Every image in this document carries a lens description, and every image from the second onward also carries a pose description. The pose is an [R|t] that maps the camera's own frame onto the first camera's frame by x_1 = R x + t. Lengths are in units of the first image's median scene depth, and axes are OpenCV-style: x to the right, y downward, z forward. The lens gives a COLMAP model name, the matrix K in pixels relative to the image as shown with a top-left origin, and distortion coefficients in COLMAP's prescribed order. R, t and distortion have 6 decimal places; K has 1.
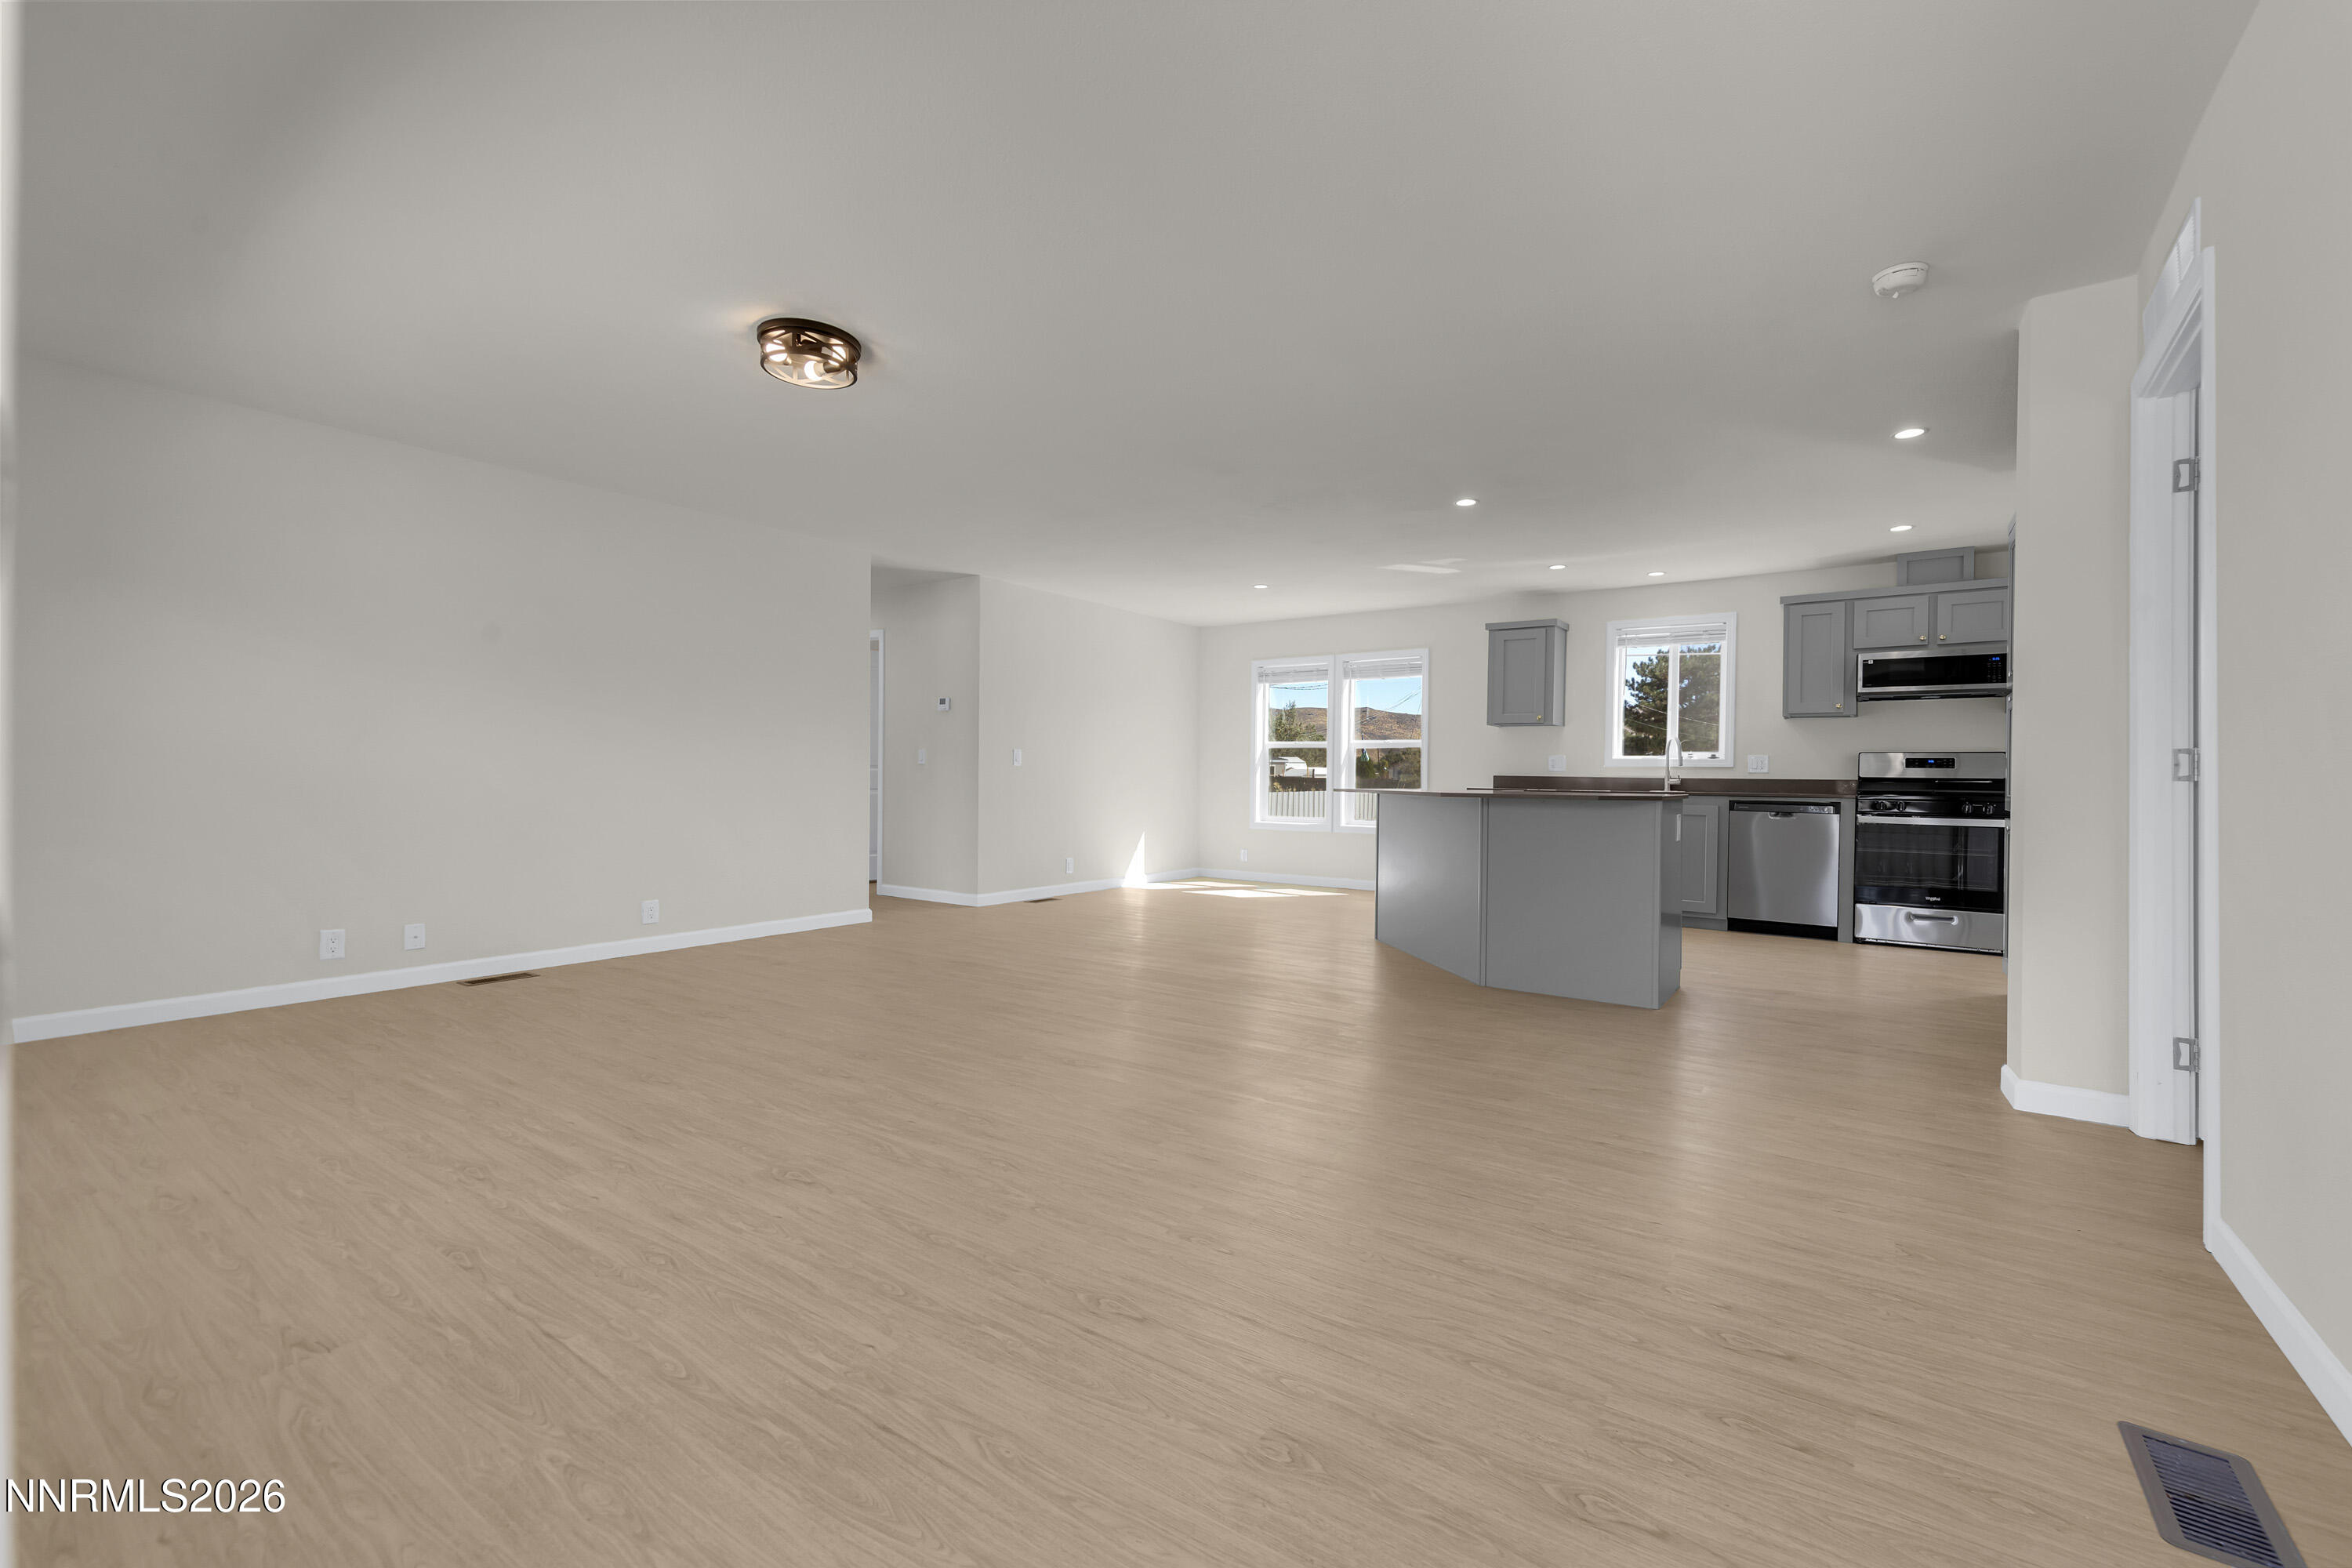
lens RADIAL K [[970.4, 0, 1185.8], [0, 970.4, 773.4], [0, 0, 1]] dist [0.001459, 0.000757]
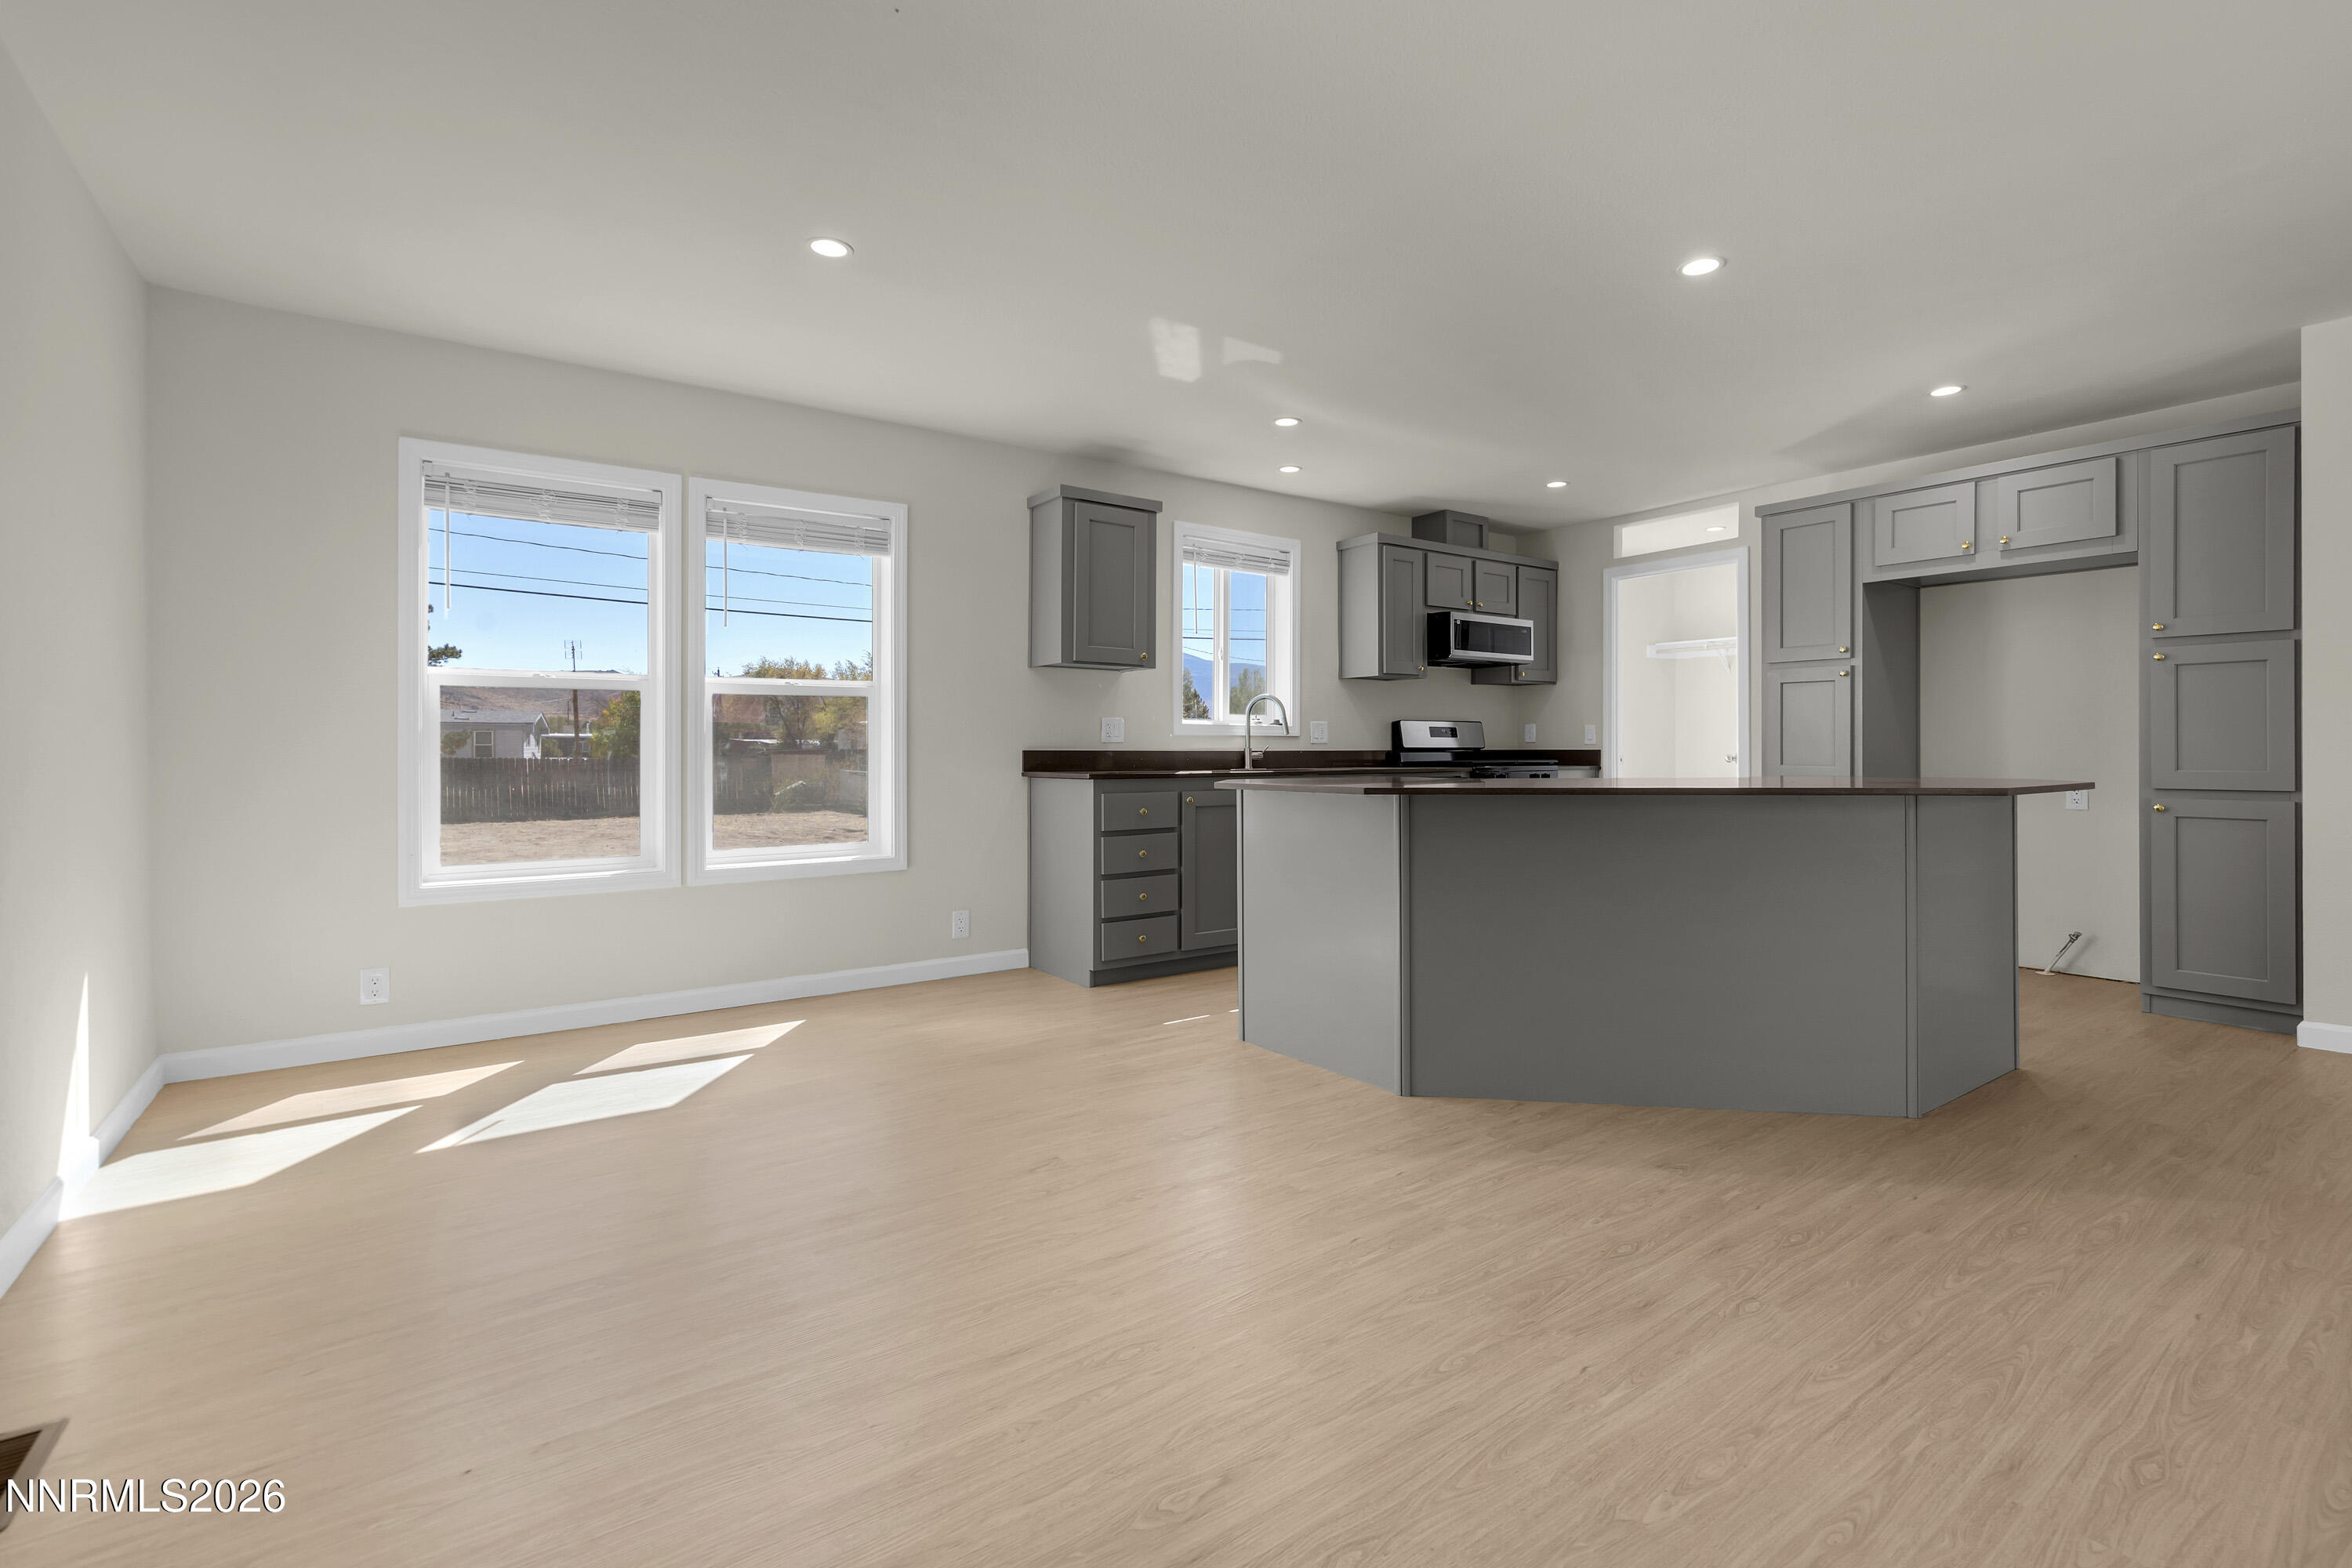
lens RADIAL K [[1065.2, 0, 1268.6], [0, 1065.2, 776.2], [0, 0, 1]] dist [0.002849, 0.000167]
pose [[0.311541, -0.043686, 0.949228, -0.246190], [0.004253, 0.998997, 0.044580, -0.010710], [-0.950223, -0.009851, 0.311414, 0.687797]]
